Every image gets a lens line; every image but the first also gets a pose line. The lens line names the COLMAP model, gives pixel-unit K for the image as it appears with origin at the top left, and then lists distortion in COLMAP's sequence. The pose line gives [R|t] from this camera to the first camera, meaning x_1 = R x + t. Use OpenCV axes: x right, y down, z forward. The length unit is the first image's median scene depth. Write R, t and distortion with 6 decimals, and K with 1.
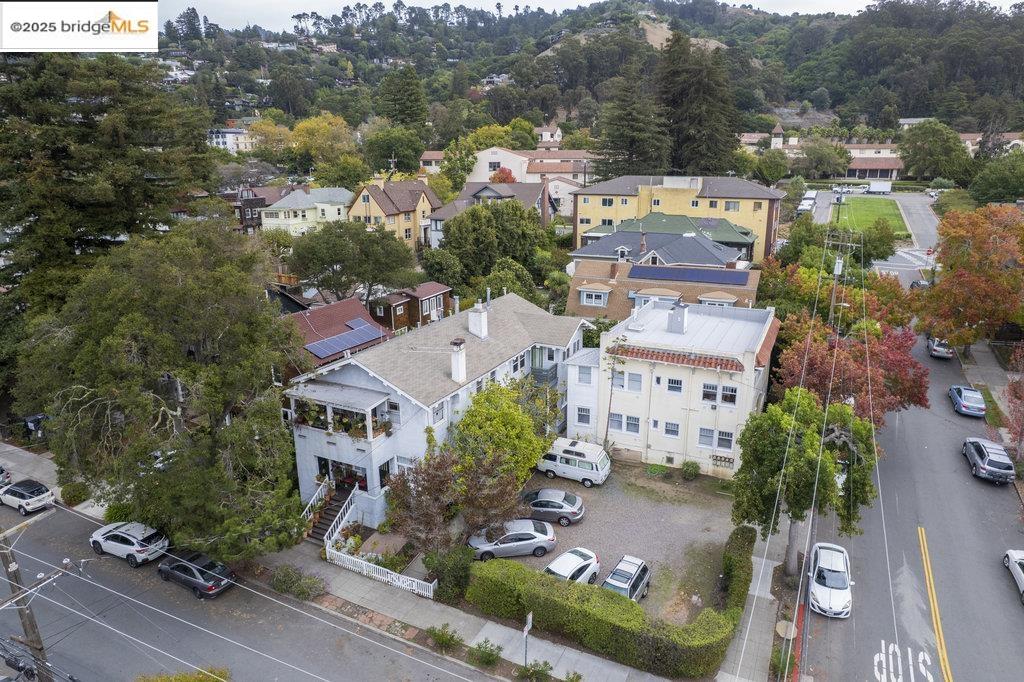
lens RADIAL K [[654.3, 0, 512.0], [0, 654.3, 341.0], [0, 0, 1]] dist [-0.084203, 0.075196]
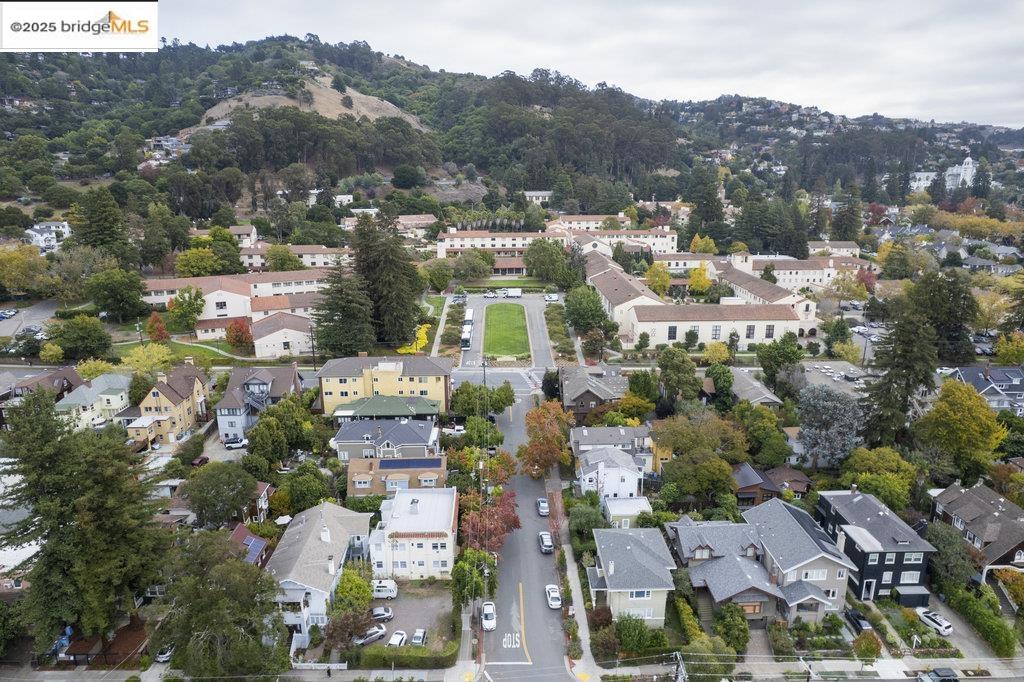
lens RADIAL K [[654.3, 0, 512.0], [0, 654.3, 341.0], [0, 0, 1]] dist [-0.084203, 0.075196]
pose [[0.885275, -0.114160, 0.450840, -0.412513], [0.125654, 0.992064, 0.004470, -0.619936], [-0.447772, 0.052693, 0.892594, -1.227601]]
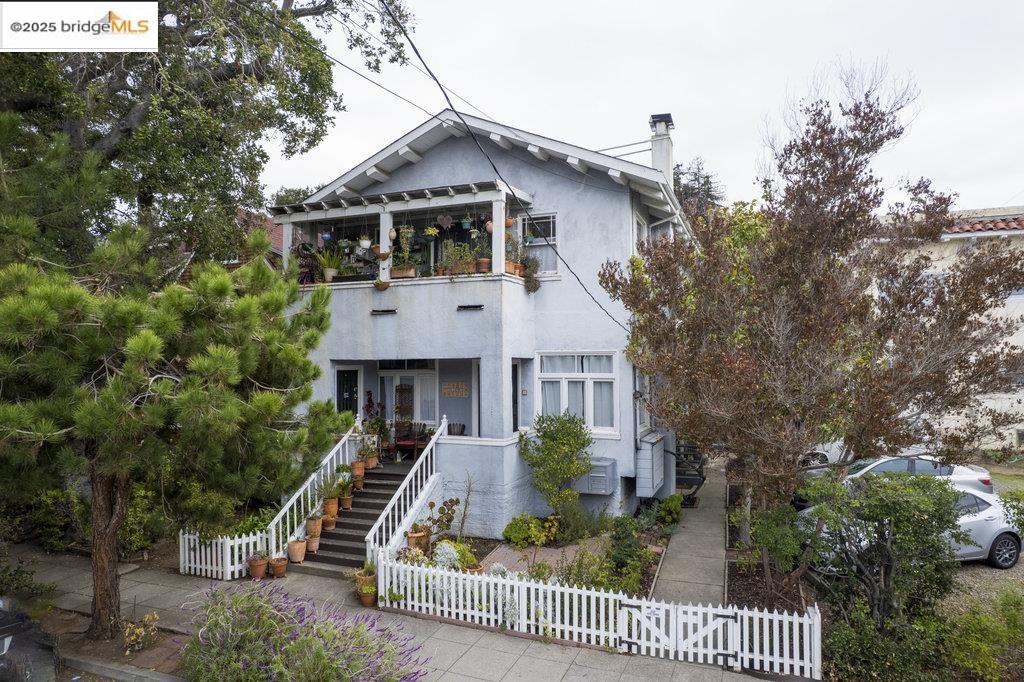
lens RADIAL K [[654.3, 0, 512.0], [0, 654.3, 341.0], [0, 0, 1]] dist [-0.084203, 0.075196]
pose [[0.996779, -0.001173, 0.080191, -0.206713], [0.025198, 0.953840, -0.299256, 0.262047], [-0.076138, 0.300313, 0.950797, 0.555078]]
